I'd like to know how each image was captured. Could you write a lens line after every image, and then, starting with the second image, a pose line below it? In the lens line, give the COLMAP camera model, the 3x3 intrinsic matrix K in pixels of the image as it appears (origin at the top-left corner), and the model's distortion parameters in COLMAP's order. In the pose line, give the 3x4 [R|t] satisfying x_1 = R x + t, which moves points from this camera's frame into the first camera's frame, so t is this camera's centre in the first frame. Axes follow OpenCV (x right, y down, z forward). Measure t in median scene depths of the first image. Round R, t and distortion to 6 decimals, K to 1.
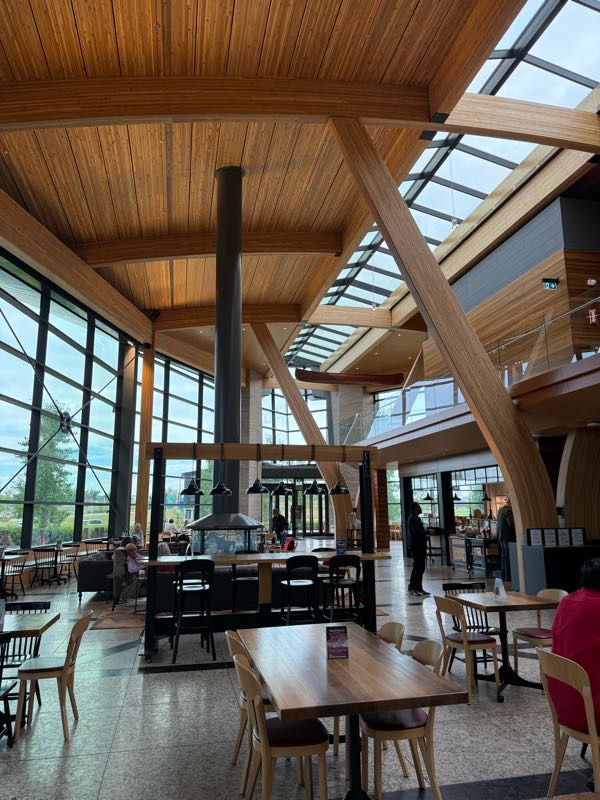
lens RADIAL K [[565.2, 0, 295.9], [0, 565.2, 396.1], [0, 0, 1]] dist [0.069639, 0.000752]
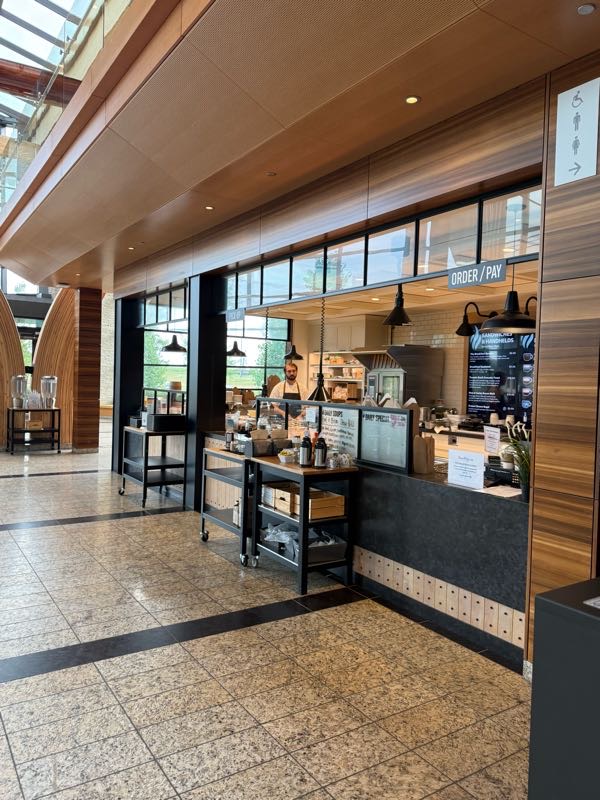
lens RADIAL K [[589.2, 0, 299.7], [0, 589.2, 398.1], [0, 0, 1]] dist [0.044777, -0.002002]
pose [[0.931287, 0.021880, 0.363630, 0.177068], [-0.104847, 0.972056, 0.210033, 0.124450], [-0.348873, -0.233726, 0.907557, 0.606122]]
